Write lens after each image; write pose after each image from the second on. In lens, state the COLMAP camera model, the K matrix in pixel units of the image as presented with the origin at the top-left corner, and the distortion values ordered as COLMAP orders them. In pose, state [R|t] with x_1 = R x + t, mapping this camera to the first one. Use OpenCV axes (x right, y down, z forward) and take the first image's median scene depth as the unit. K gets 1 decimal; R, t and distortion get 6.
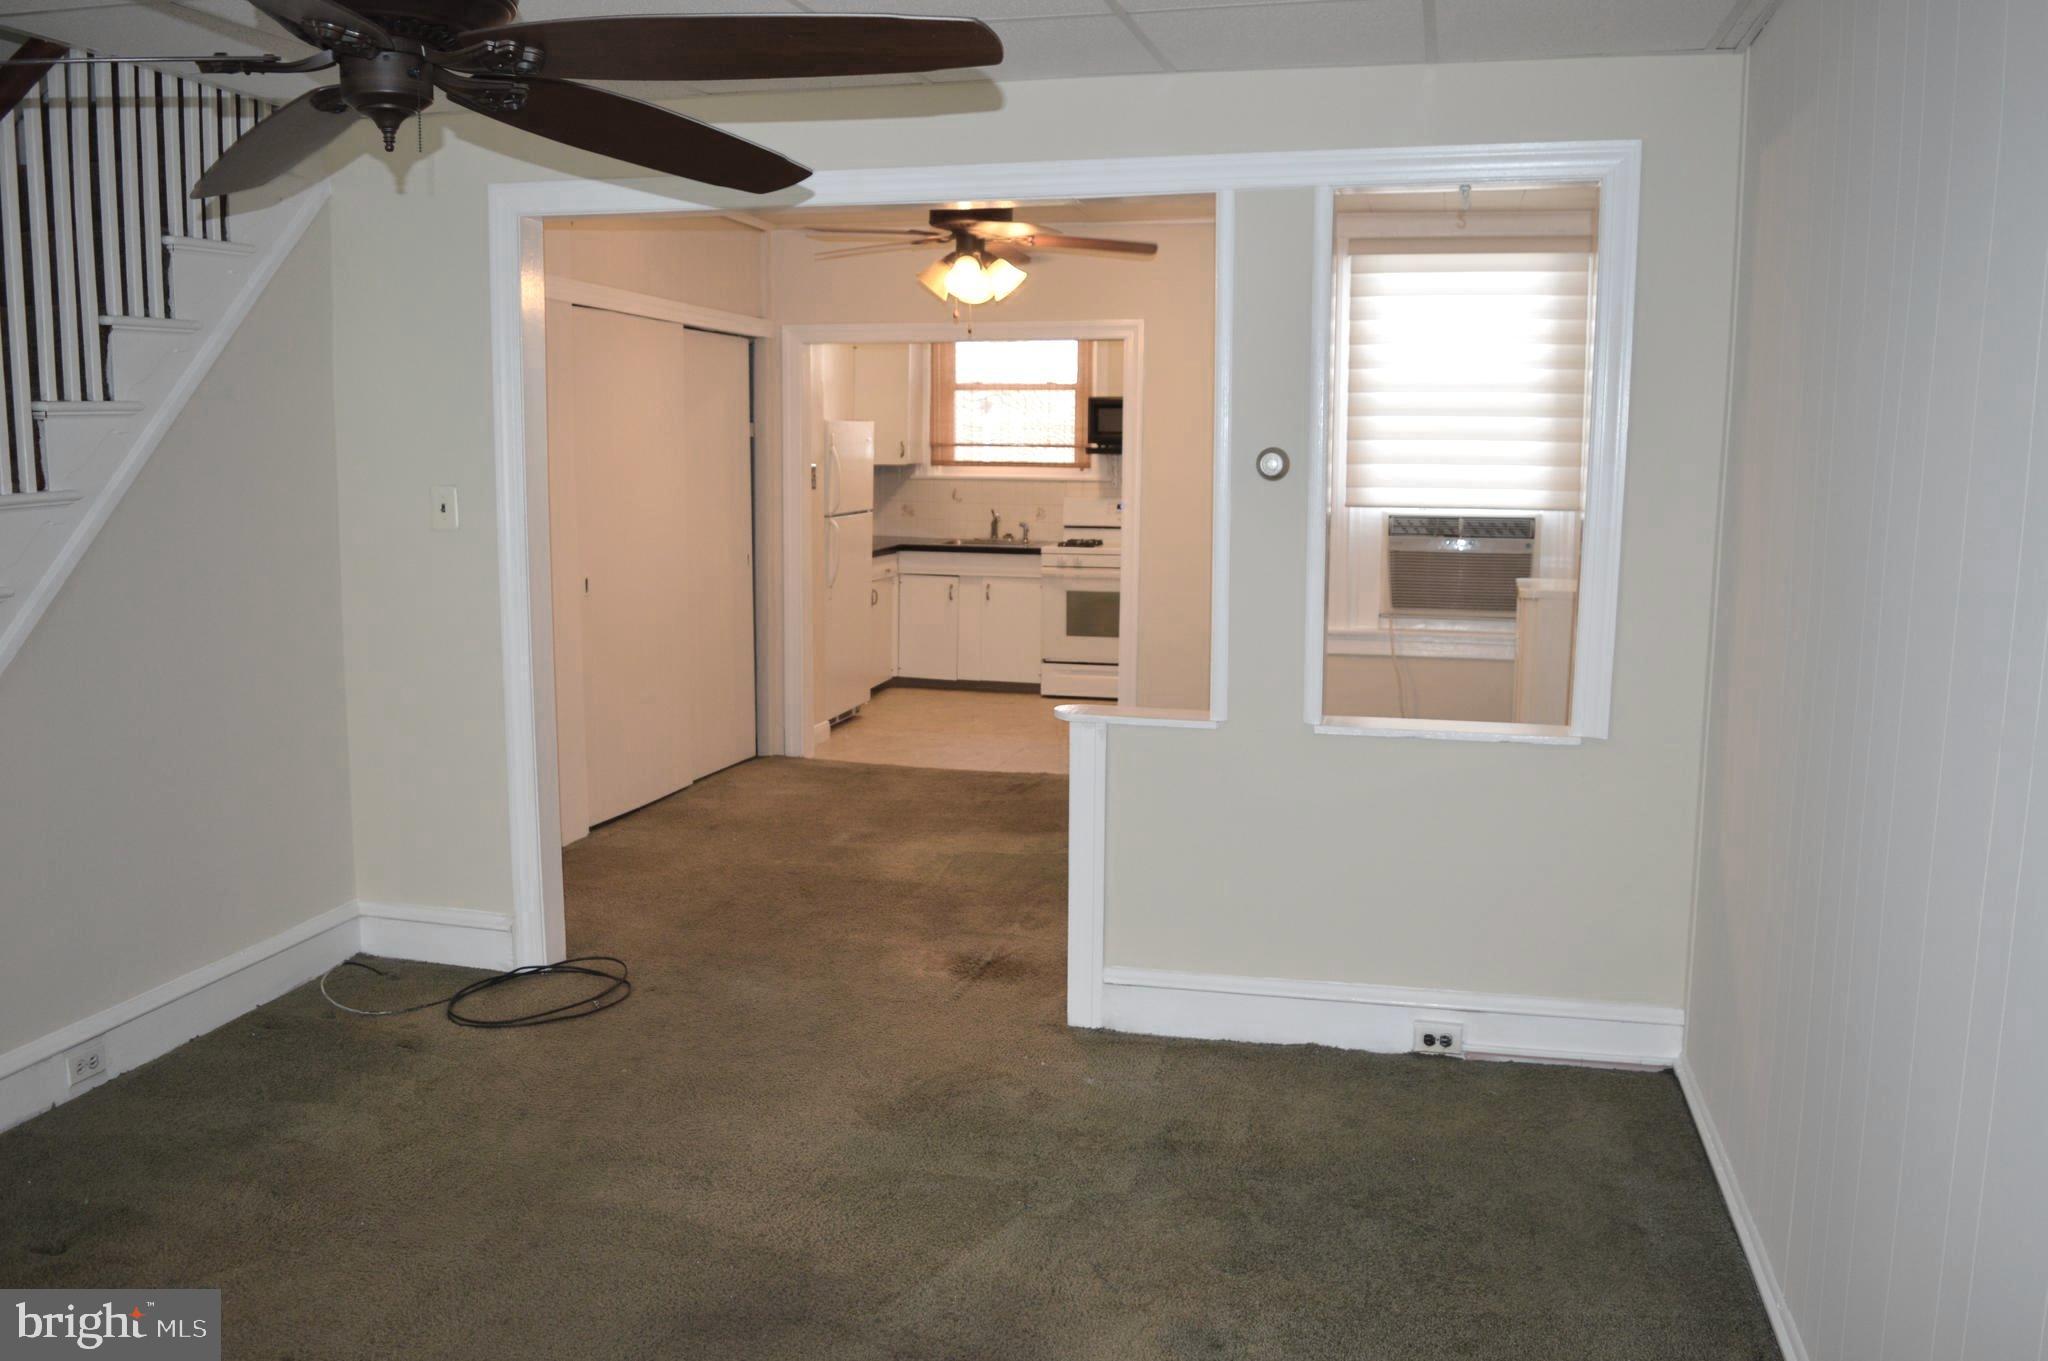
lens RADIAL K [[1621.3, 0, 1042.4], [0, 1621.3, 689.6], [0, 0, 1]] dist [-0.095332, 0.009825]
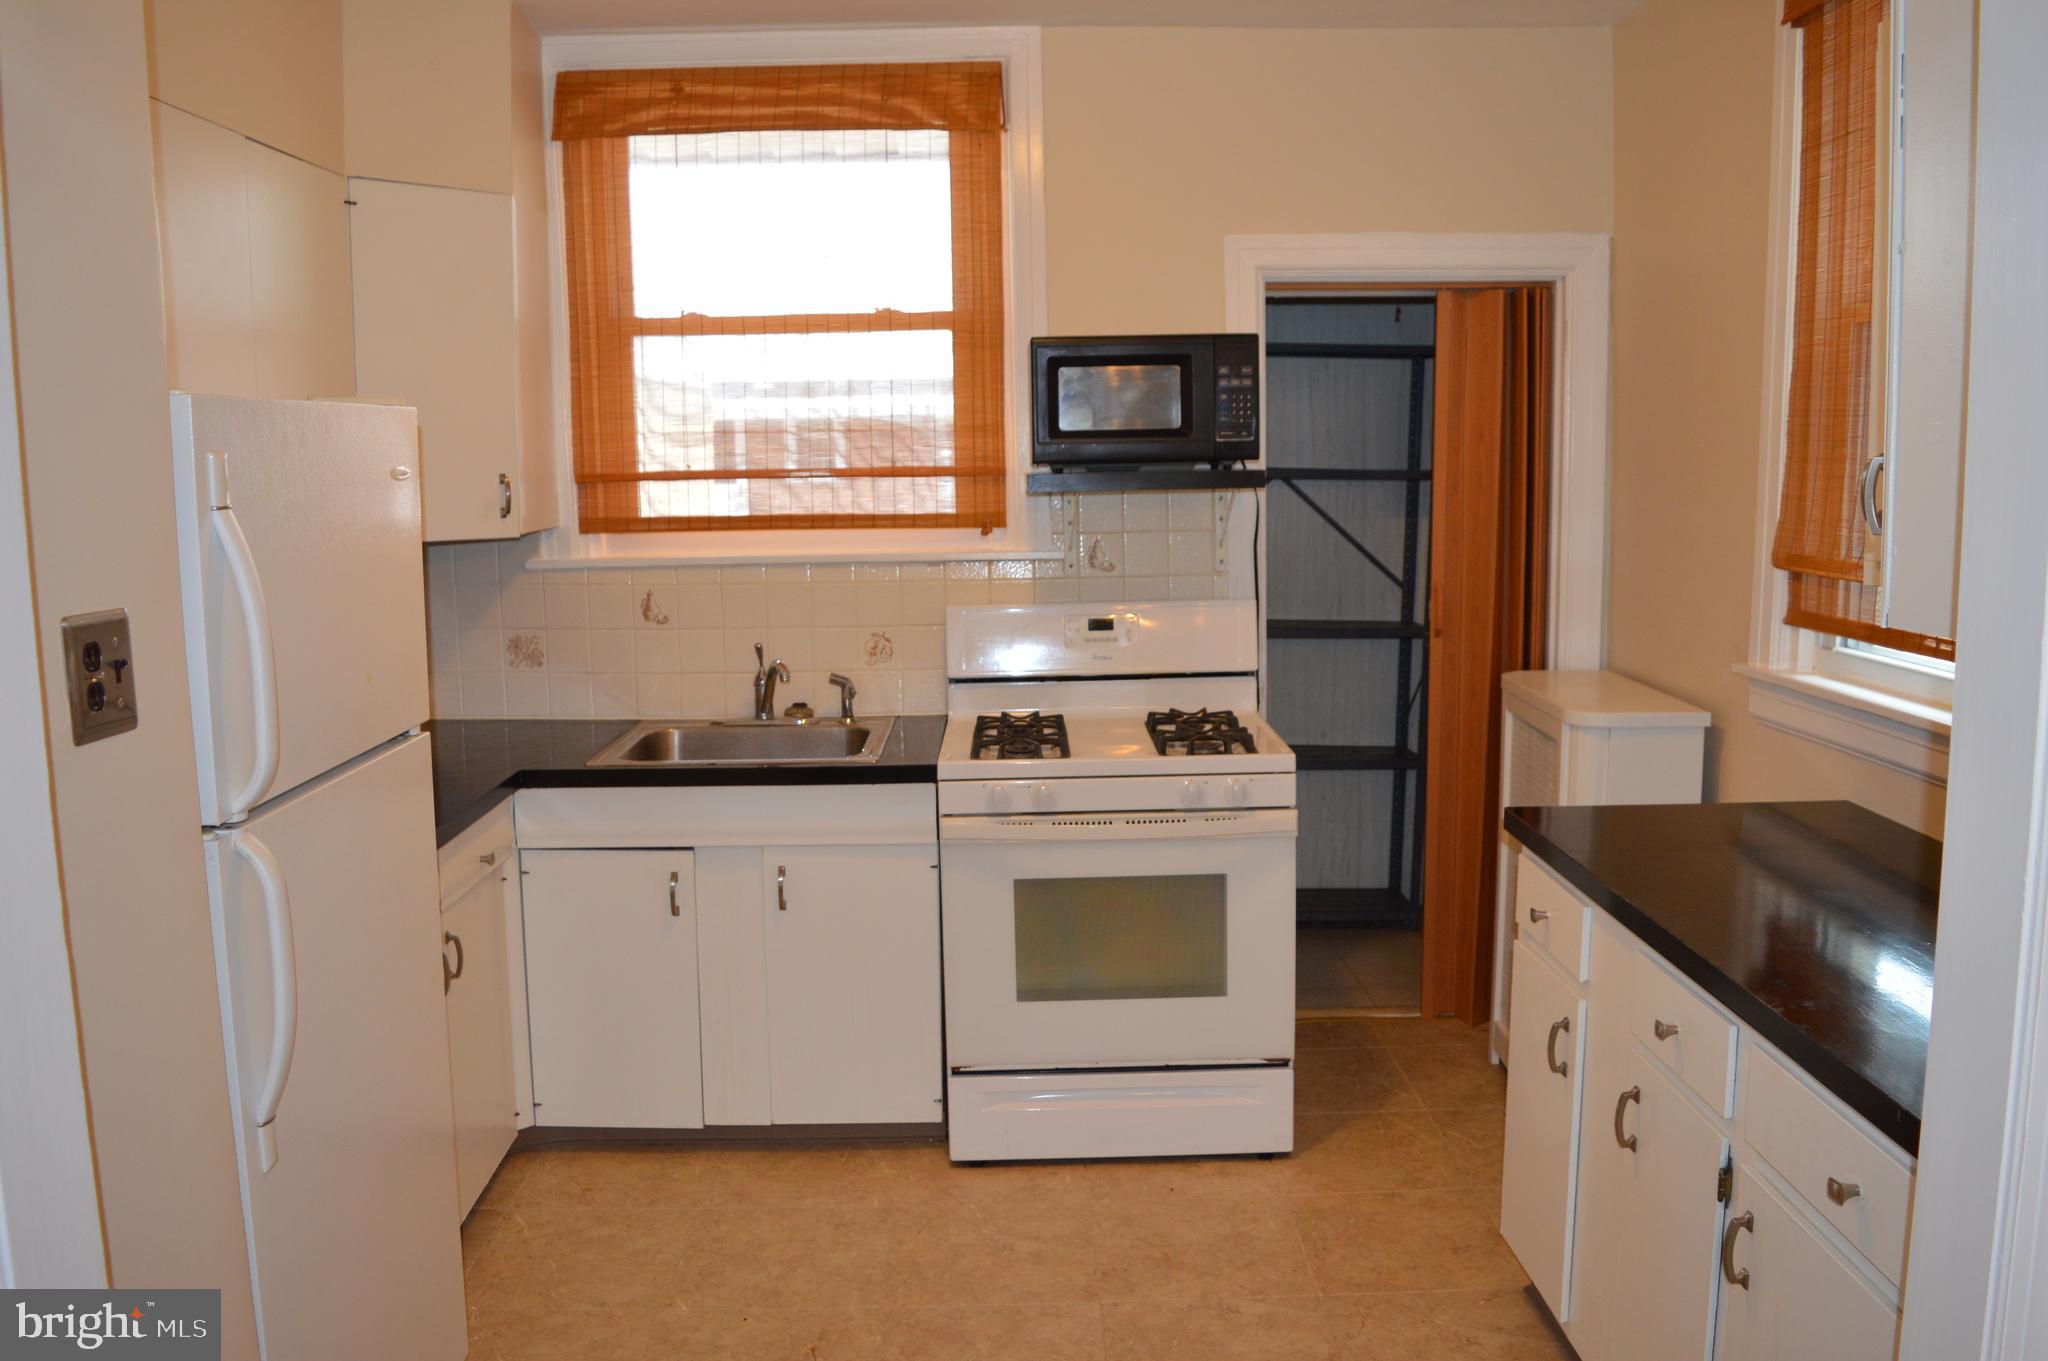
lens RADIAL K [[1621.3, 0, 1042.4], [0, 1621.3, 689.6], [0, 0, 1]] dist [-0.095332, 0.009825]
pose [[0.964949, -0.058878, 0.255749, -0.094129], [0.061728, 0.998088, -0.003123, -0.140118], [-0.255077, 0.018801, 0.966738, 0.907387]]
